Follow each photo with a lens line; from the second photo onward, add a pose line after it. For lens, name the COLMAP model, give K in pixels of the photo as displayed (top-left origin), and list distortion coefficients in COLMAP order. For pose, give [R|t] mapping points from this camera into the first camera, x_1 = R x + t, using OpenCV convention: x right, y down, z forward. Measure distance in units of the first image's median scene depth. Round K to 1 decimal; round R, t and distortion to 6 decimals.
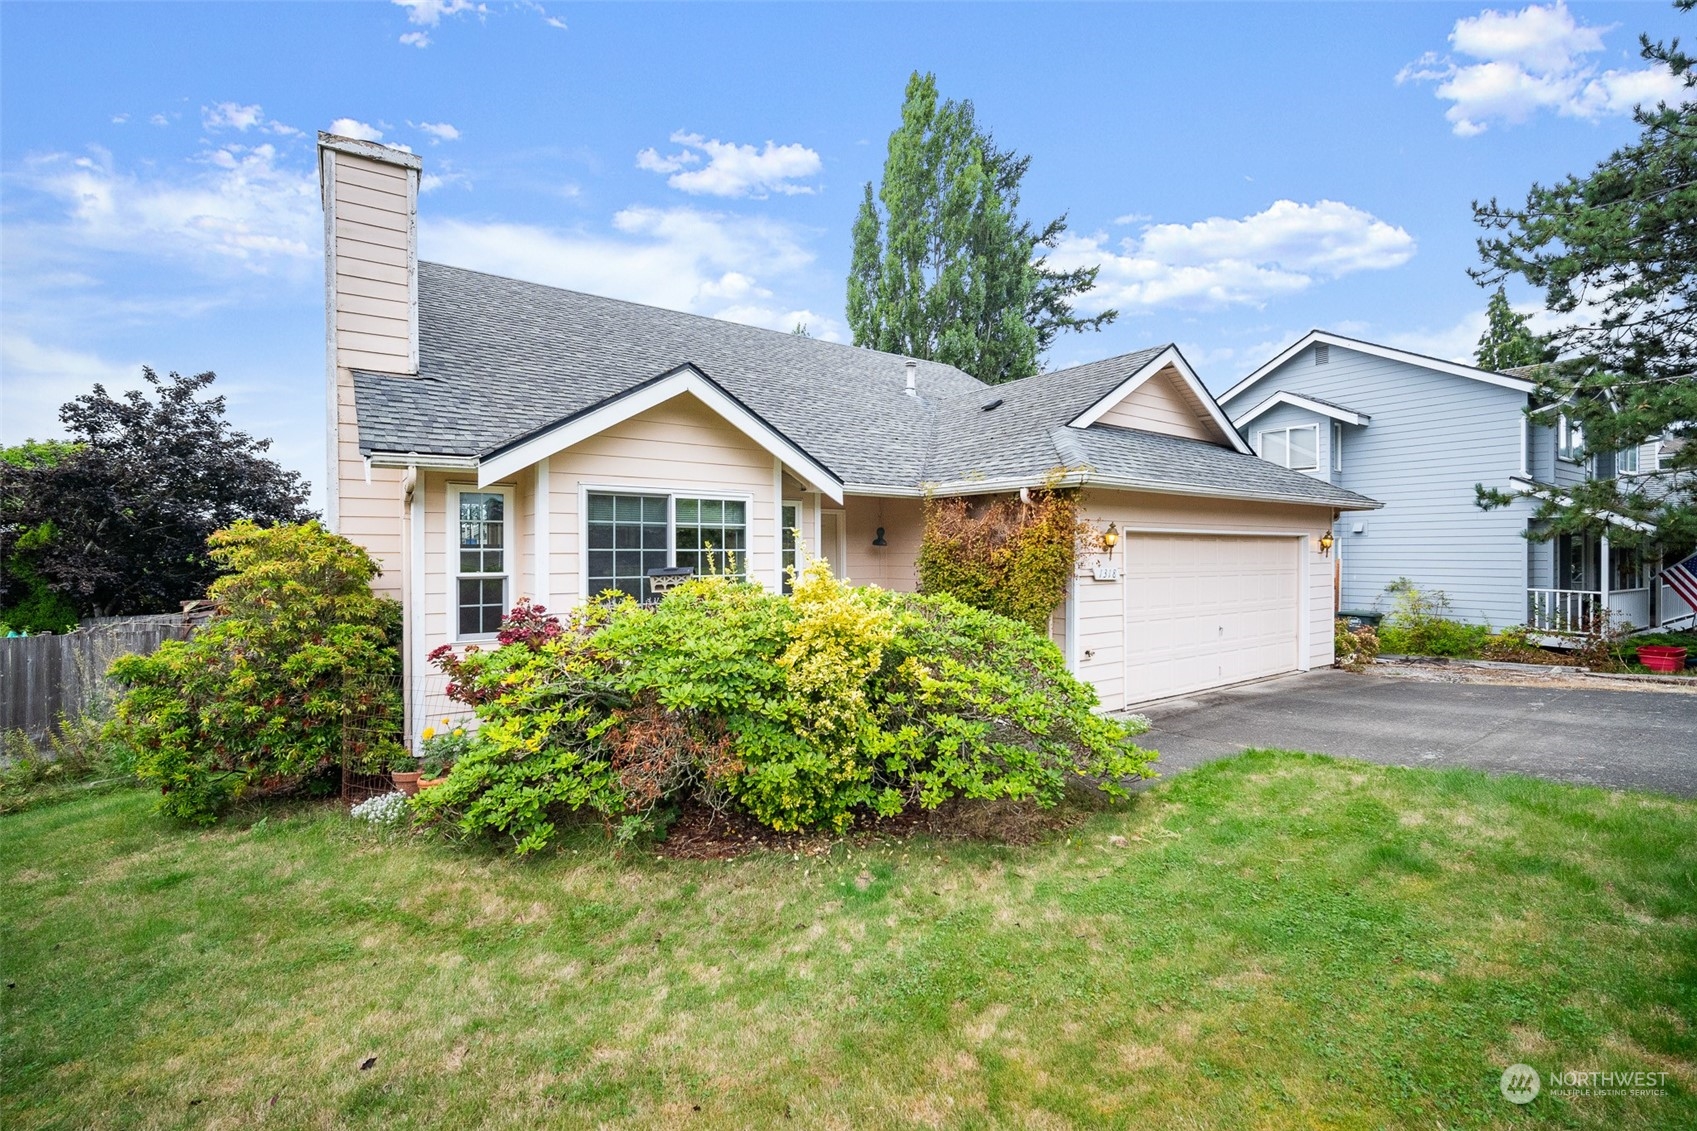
lens RADIAL K [[750.9, 0, 848.5], [0, 750.9, 565.5], [0, 0, 1]] dist [-0.010049, -0.000022]
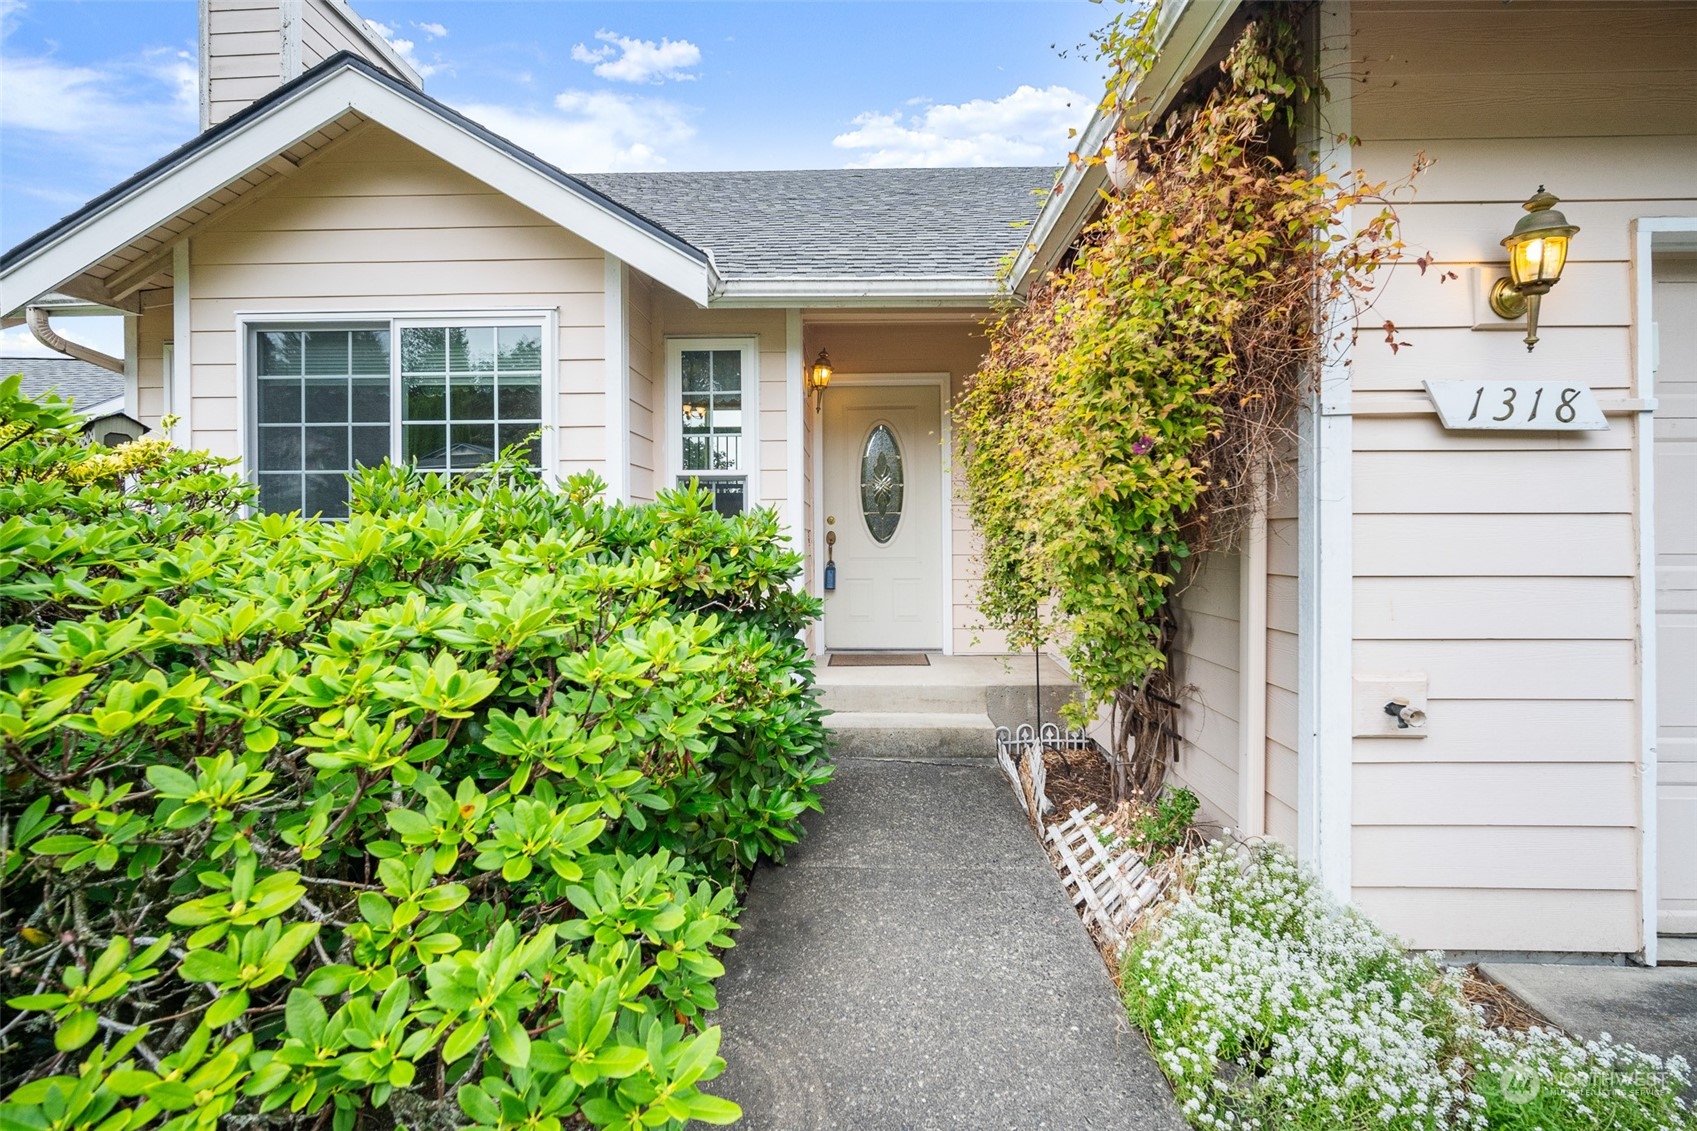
lens RADIAL K [[738.8, 0, 848.9], [0, 738.8, 556.2], [0, 0, 1]] dist [-0.006474, -0.000018]
pose [[0.792159, 0.014508, -0.610143, 0.281077], [-0.006126, 0.999856, 0.015821, 0.051788], [0.610284, -0.008794, 0.792134, 0.590964]]
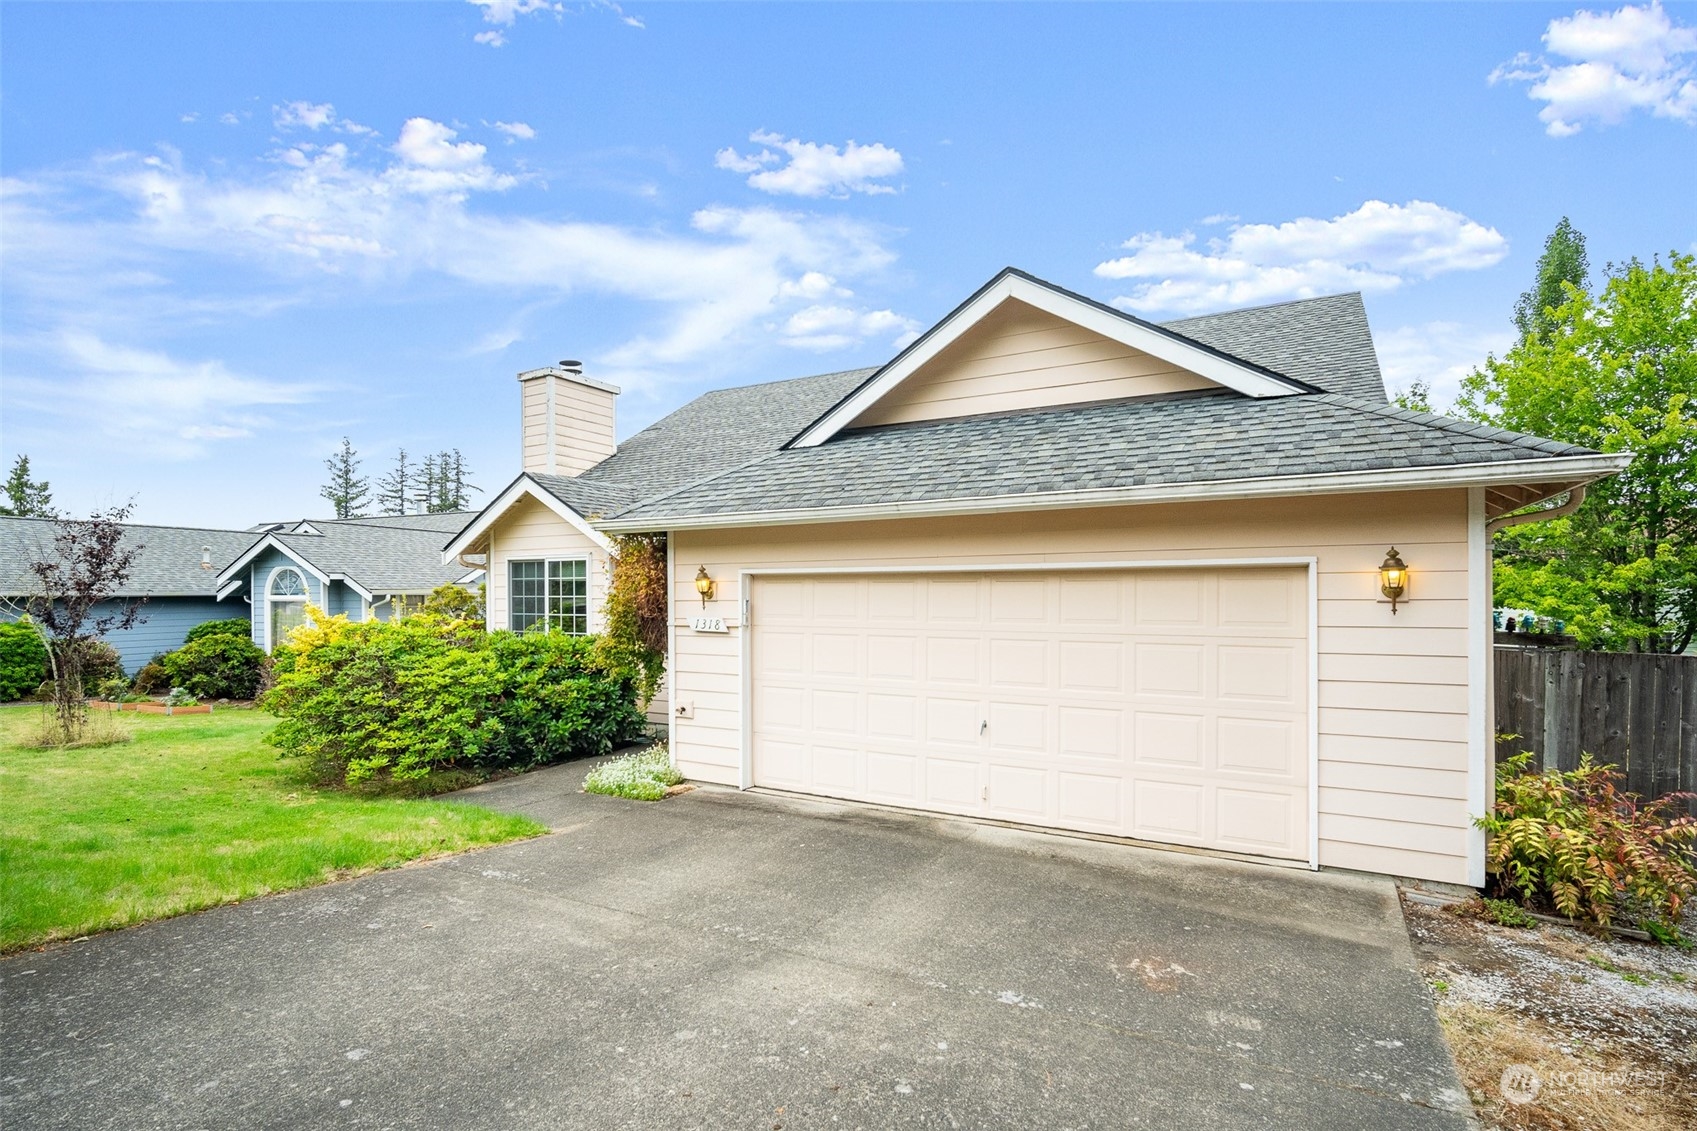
lens RADIAL K [[804.5, 0, 846.0], [0, 804.5, 615.8], [0, 0, 1]] dist [-0.004998, -0.000319]
pose [[0.420308, 0.028802, -0.906924, 1.121559], [-0.007572, 0.999573, 0.028235, -0.024439], [0.907350, -0.005000, 0.420346, 0.665097]]
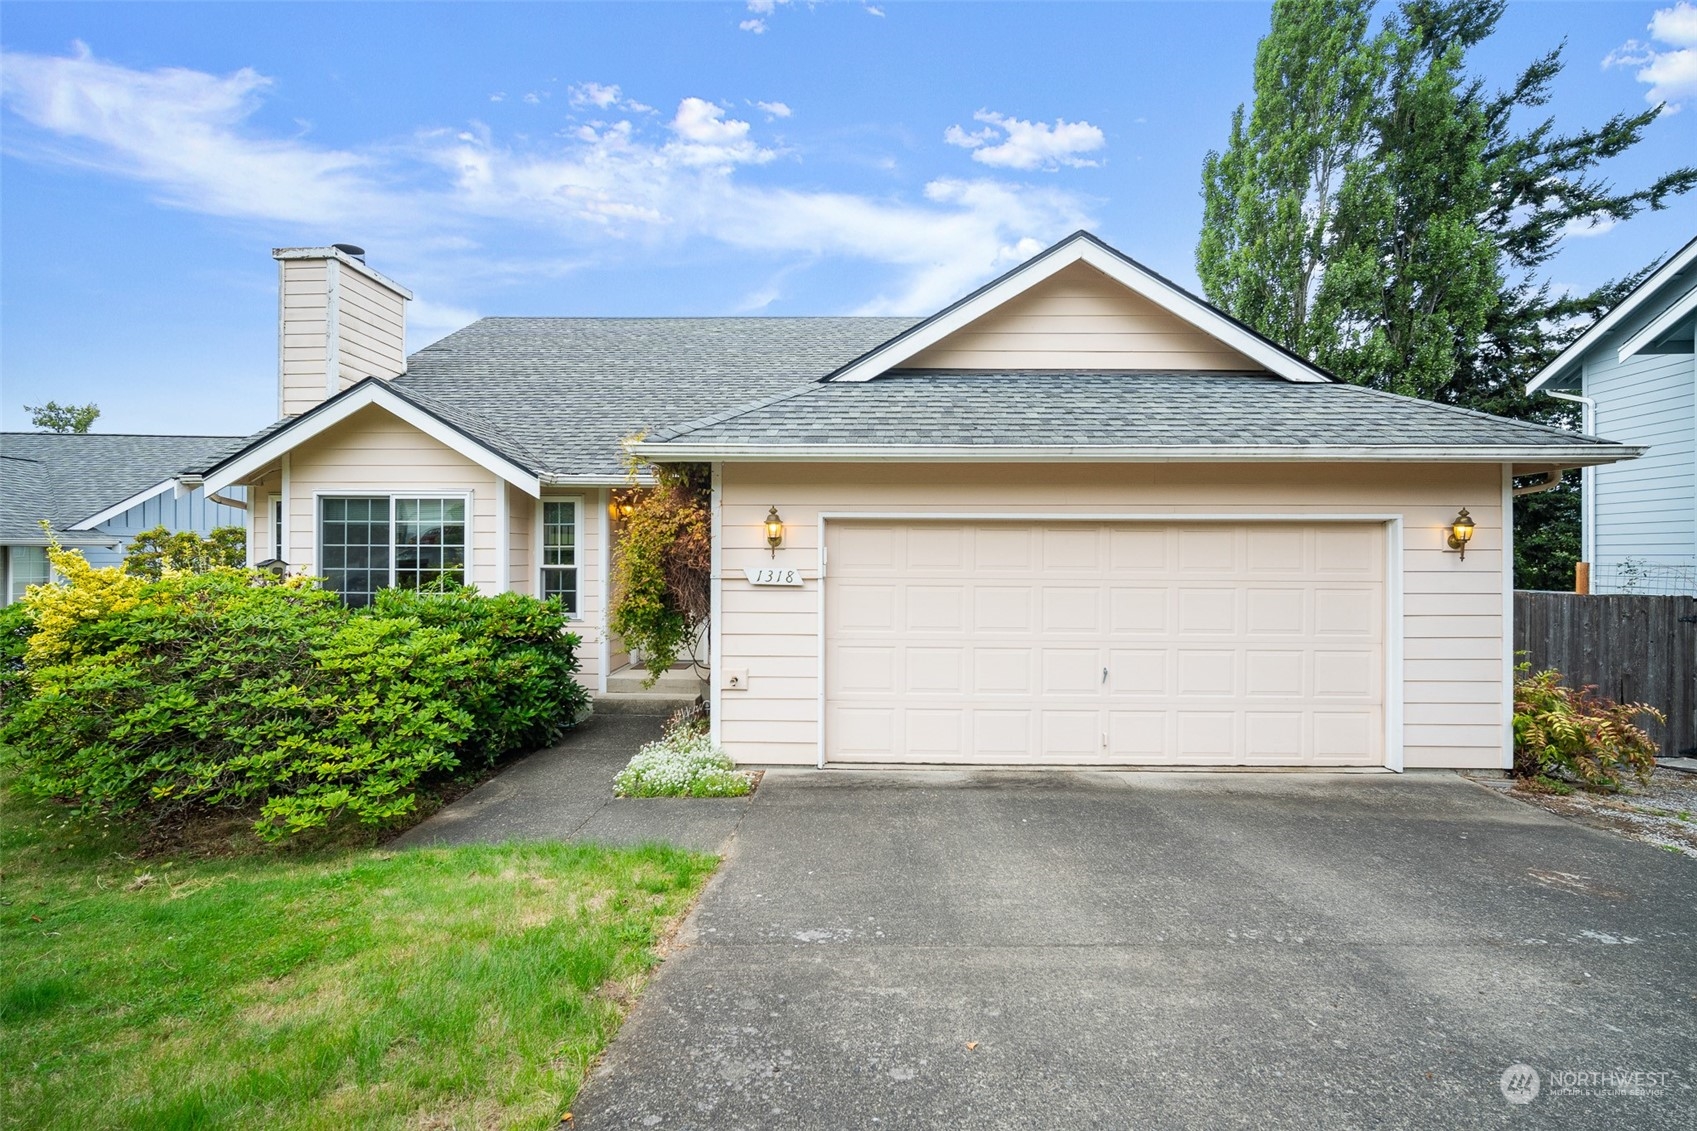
lens RADIAL K [[732.2, 0, 848.5], [0, 732.2, 565.5], [0, 0, 1]] dist [-0.006310, 0.000468]
pose [[0.797658, 0.014824, -0.602928, 0.741956], [-0.014321, 0.999882, 0.005637, -0.004912], [0.602940, 0.004139, 0.797775, 0.413944]]
